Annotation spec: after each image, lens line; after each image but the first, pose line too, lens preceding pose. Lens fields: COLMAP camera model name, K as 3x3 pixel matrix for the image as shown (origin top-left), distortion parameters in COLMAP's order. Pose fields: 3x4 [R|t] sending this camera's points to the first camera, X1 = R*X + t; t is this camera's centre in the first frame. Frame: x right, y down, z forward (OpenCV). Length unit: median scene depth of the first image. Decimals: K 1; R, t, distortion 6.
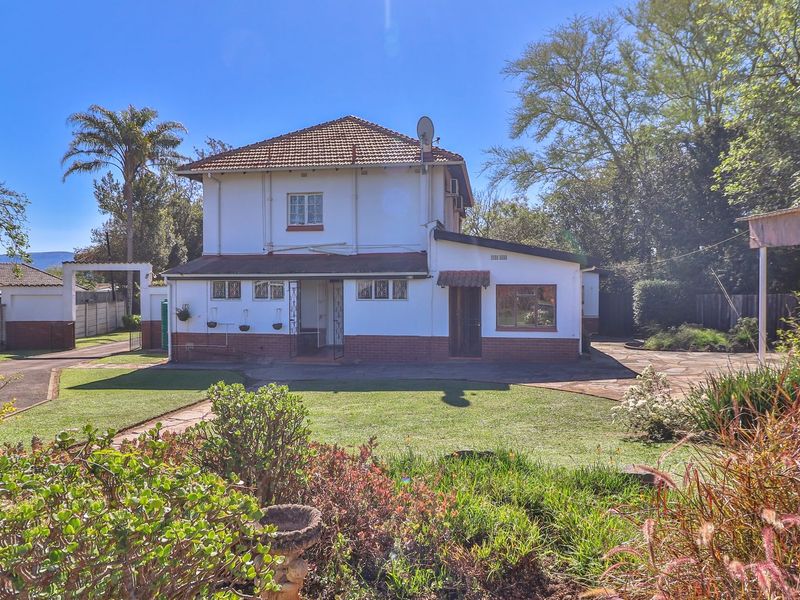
lens RADIAL K [[551.2, 0, 403.0], [0, 551.2, 293.9], [0, 0, 1]] dist [-0.001178, 0.003888]
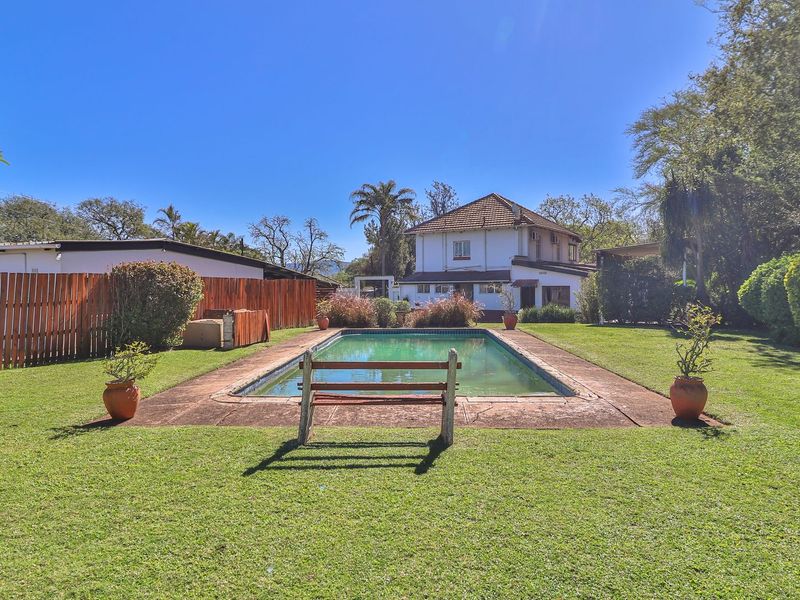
lens RADIAL K [[551.2, 0, 400.8], [0, 551.2, 300.4], [0, 0, 1]] dist [-0.001178, 0.003888]
pose [[0.910814, 0.006186, -0.412770, 0.457570], [-0.003250, 0.999964, 0.007815, 0.019783], [0.412803, -0.005776, 0.910802, -0.942068]]
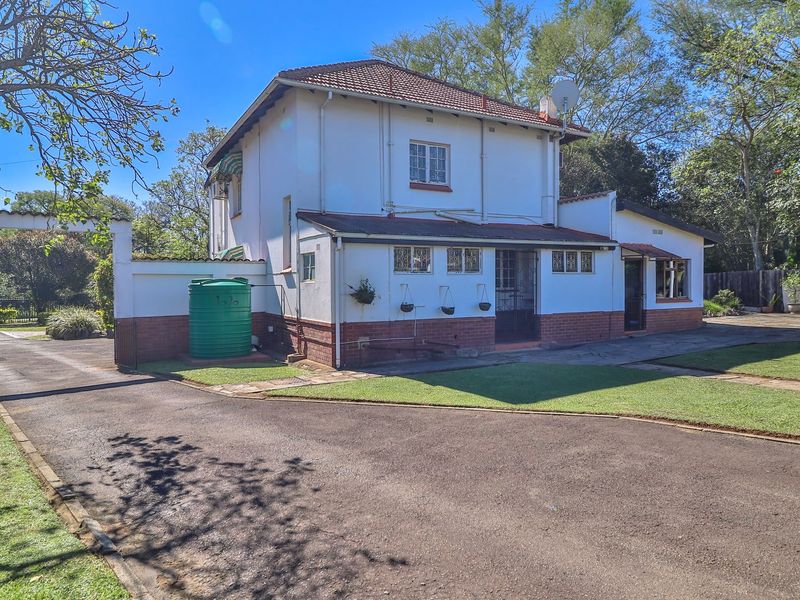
lens RADIAL K [[551.2, 0, 399.7], [0, 551.2, 296.8], [0, 0, 1]] dist [-0.001178, 0.003888]
pose [[0.783715, -0.018189, 0.620854, -0.712191], [0.021937, 0.999758, 0.001598, 0.036611], [-0.620733, 0.012368, 0.783924, 0.410426]]
